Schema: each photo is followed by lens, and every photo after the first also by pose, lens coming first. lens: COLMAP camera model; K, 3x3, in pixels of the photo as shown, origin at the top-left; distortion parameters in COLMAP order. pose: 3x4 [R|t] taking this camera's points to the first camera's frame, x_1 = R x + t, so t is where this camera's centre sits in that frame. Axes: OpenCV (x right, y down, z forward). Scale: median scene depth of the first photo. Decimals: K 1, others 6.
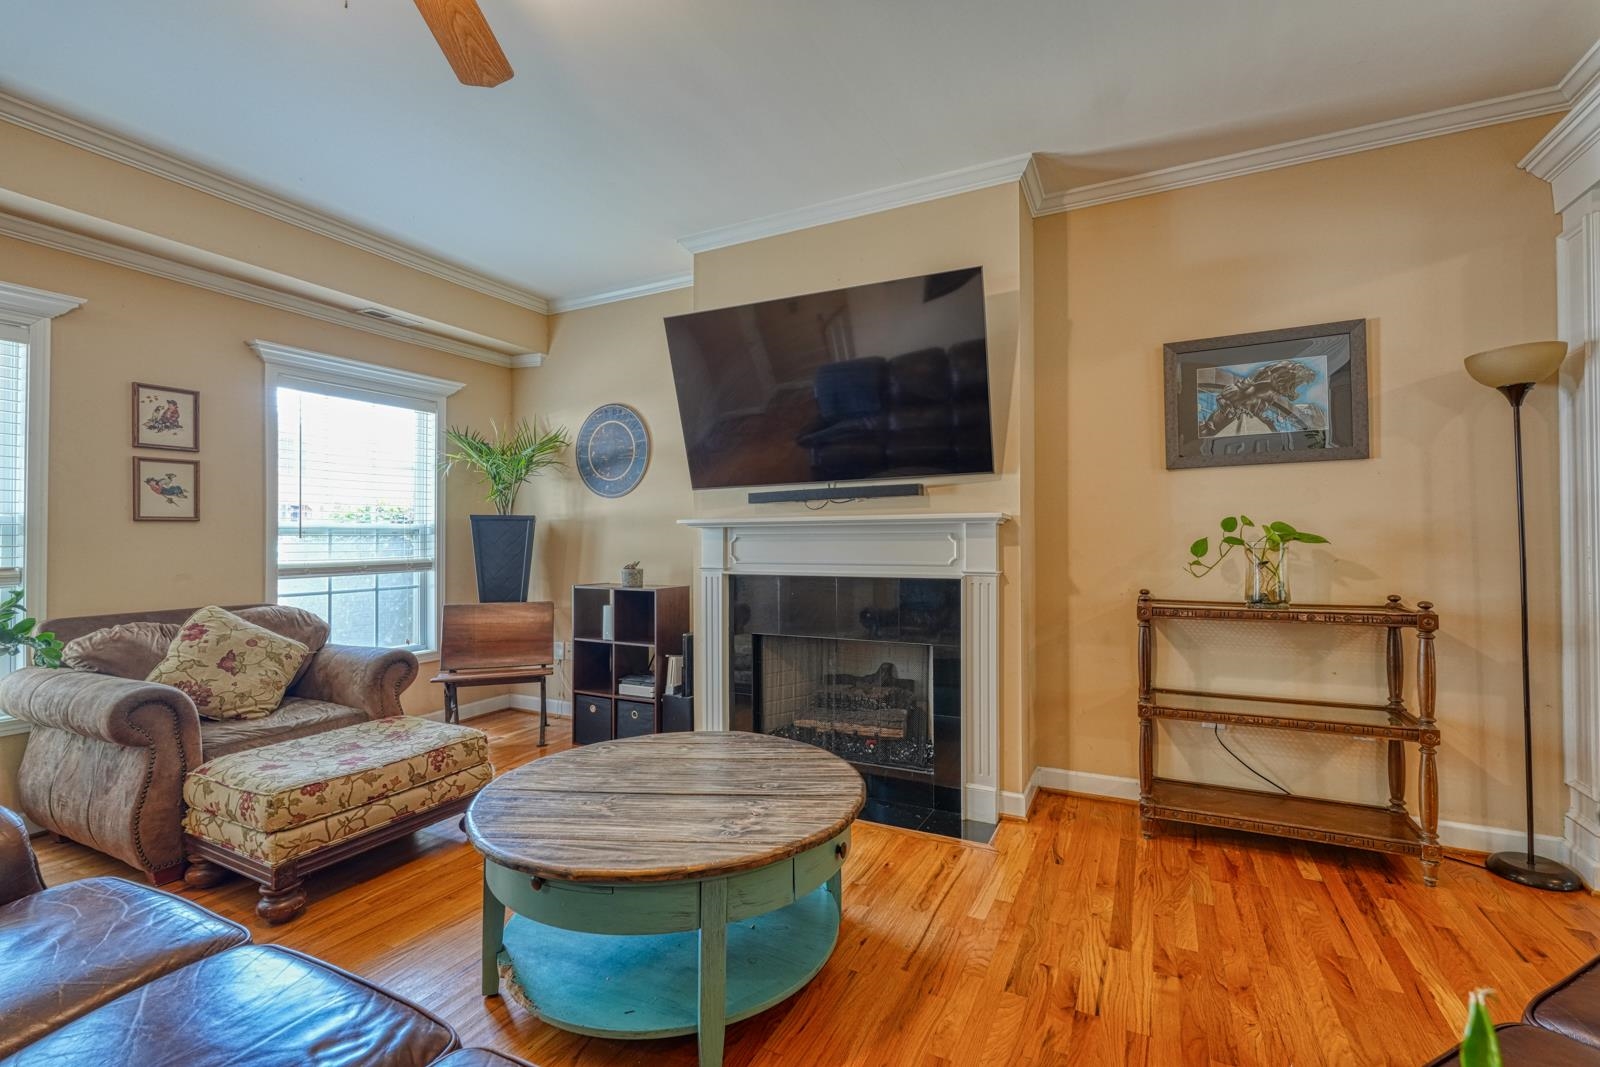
lens RADIAL K [[696.8, 0, 799.8], [0, 696.8, 536.3], [0, 0, 1]] dist [0.004553, 0.000060]
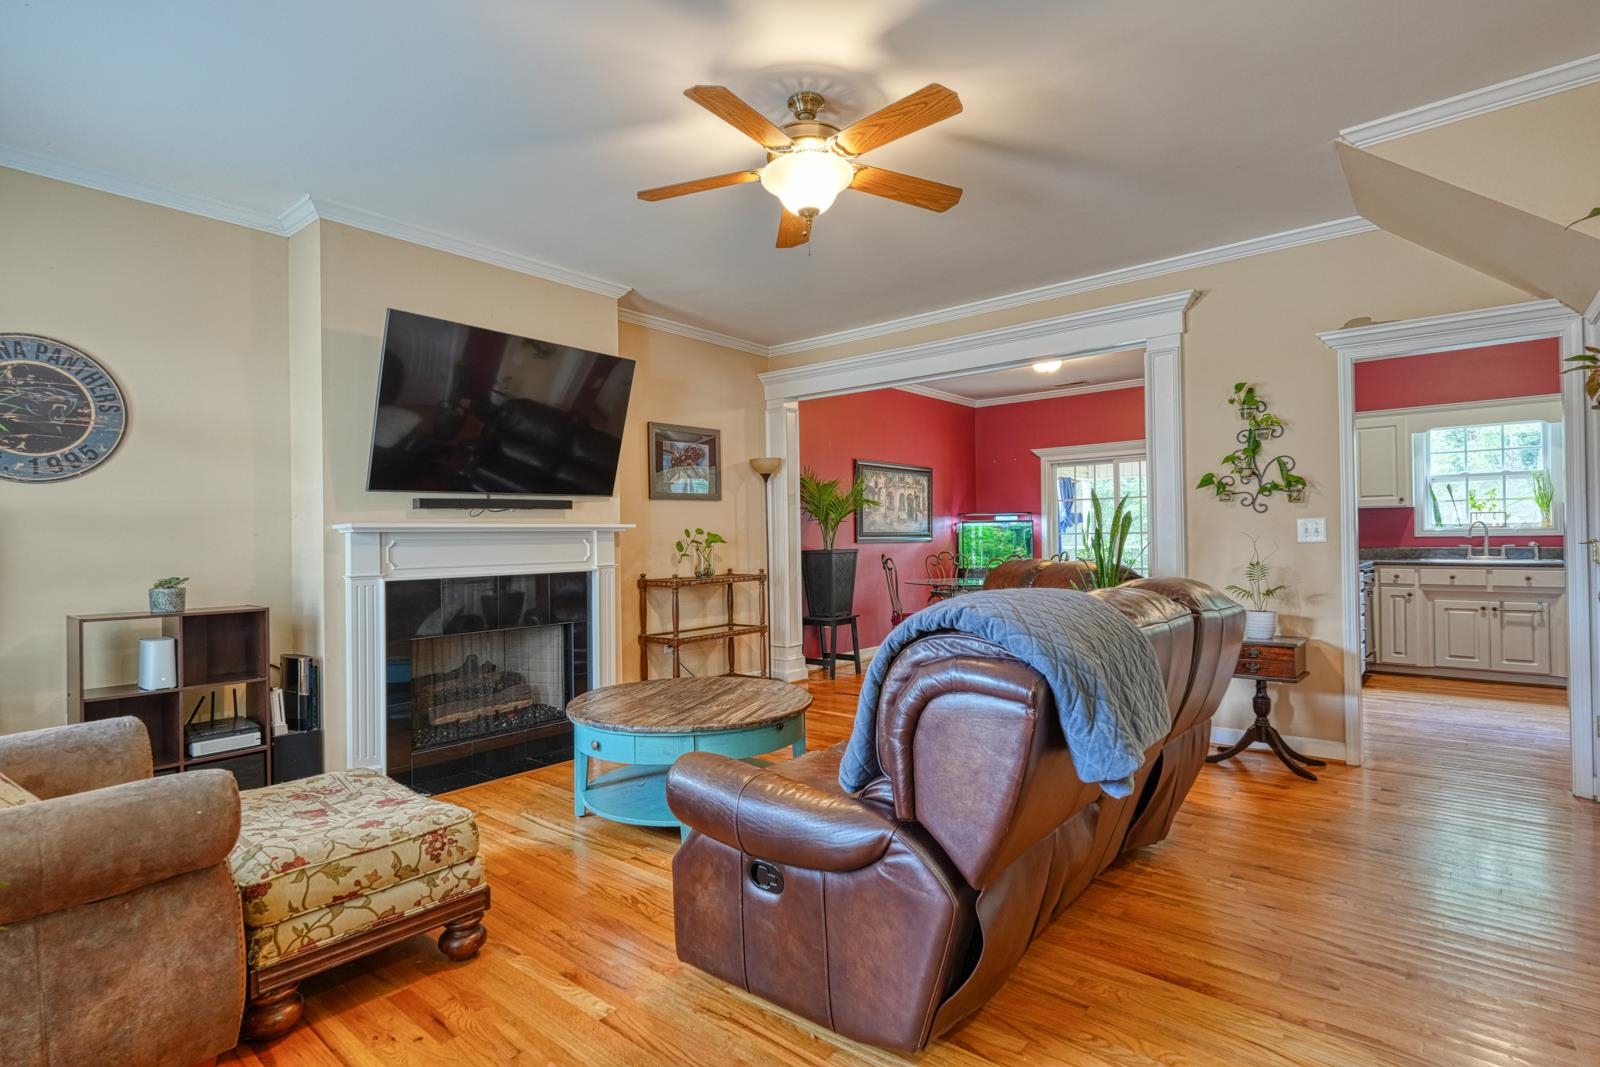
lens RADIAL K [[803.9, 0, 803.1], [0, 803.9, 535.4], [0, 0, 1]] dist [0.000782, 0.000067]
pose [[0.226877, 0.004222, 0.973914, -1.237499], [0.007779, 0.999951, -0.006146, 0.002875], [-0.973892, 0.008970, 0.226833, 0.233673]]
